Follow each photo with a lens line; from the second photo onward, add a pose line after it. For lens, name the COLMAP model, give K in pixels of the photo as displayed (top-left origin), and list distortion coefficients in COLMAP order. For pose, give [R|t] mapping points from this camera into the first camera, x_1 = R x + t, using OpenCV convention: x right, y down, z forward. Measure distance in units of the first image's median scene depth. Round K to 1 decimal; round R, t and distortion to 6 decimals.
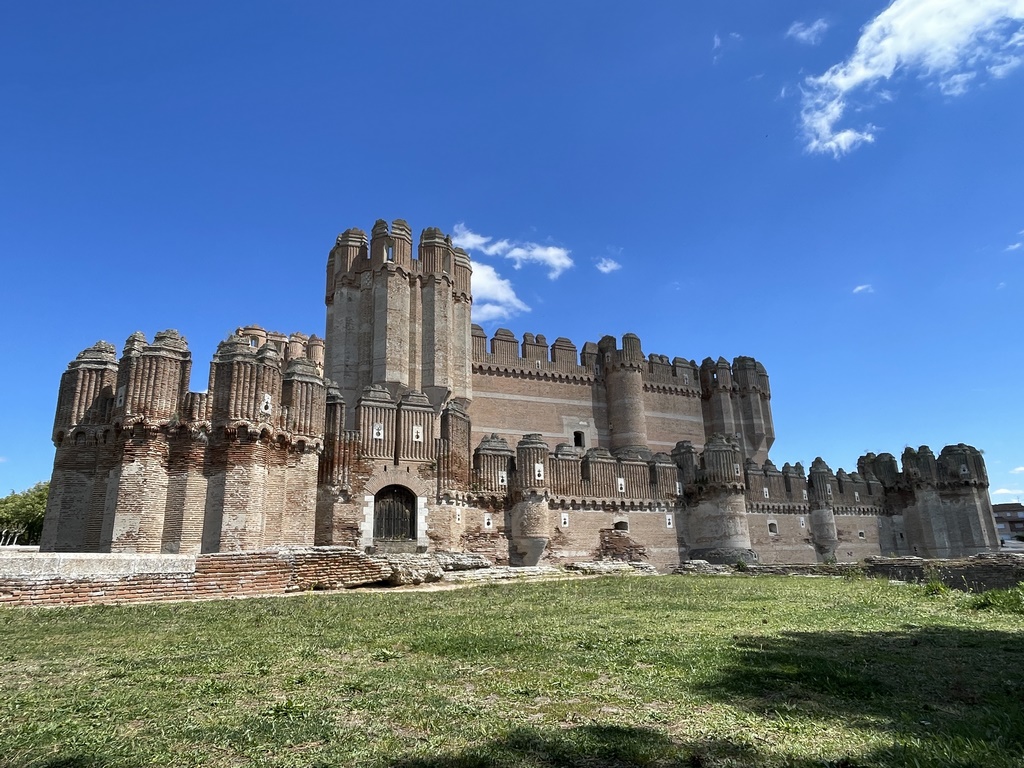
lens RADIAL K [[617.2, 0, 512.0], [0, 617.2, 384.0], [0, 0, 1]] dist [-0.014408, 0.000134]
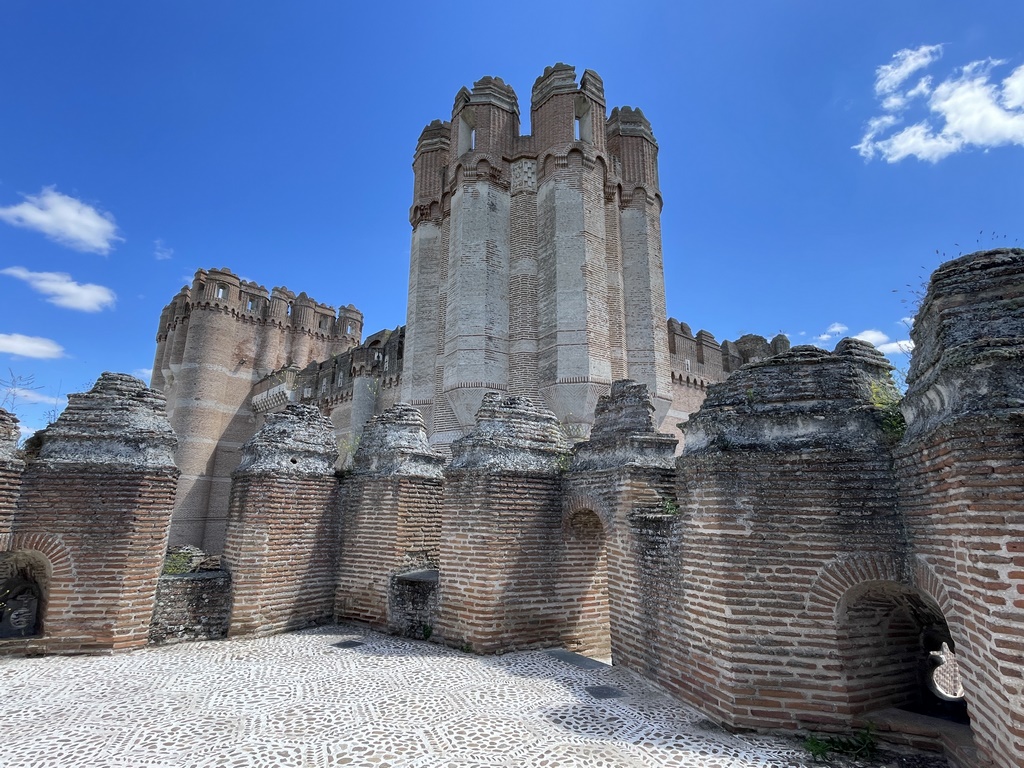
lens RADIAL K [[504.8, 0, 512.0], [0, 504.8, 384.0], [0, 0, 1]] dist [-0.000091, -0.000060]
pose [[0.979062, 0.090715, 0.182232, -0.308328], [-0.095150, 0.995339, 0.015724, -0.001734], [-0.179956, -0.032734, 0.983130, 0.585671]]
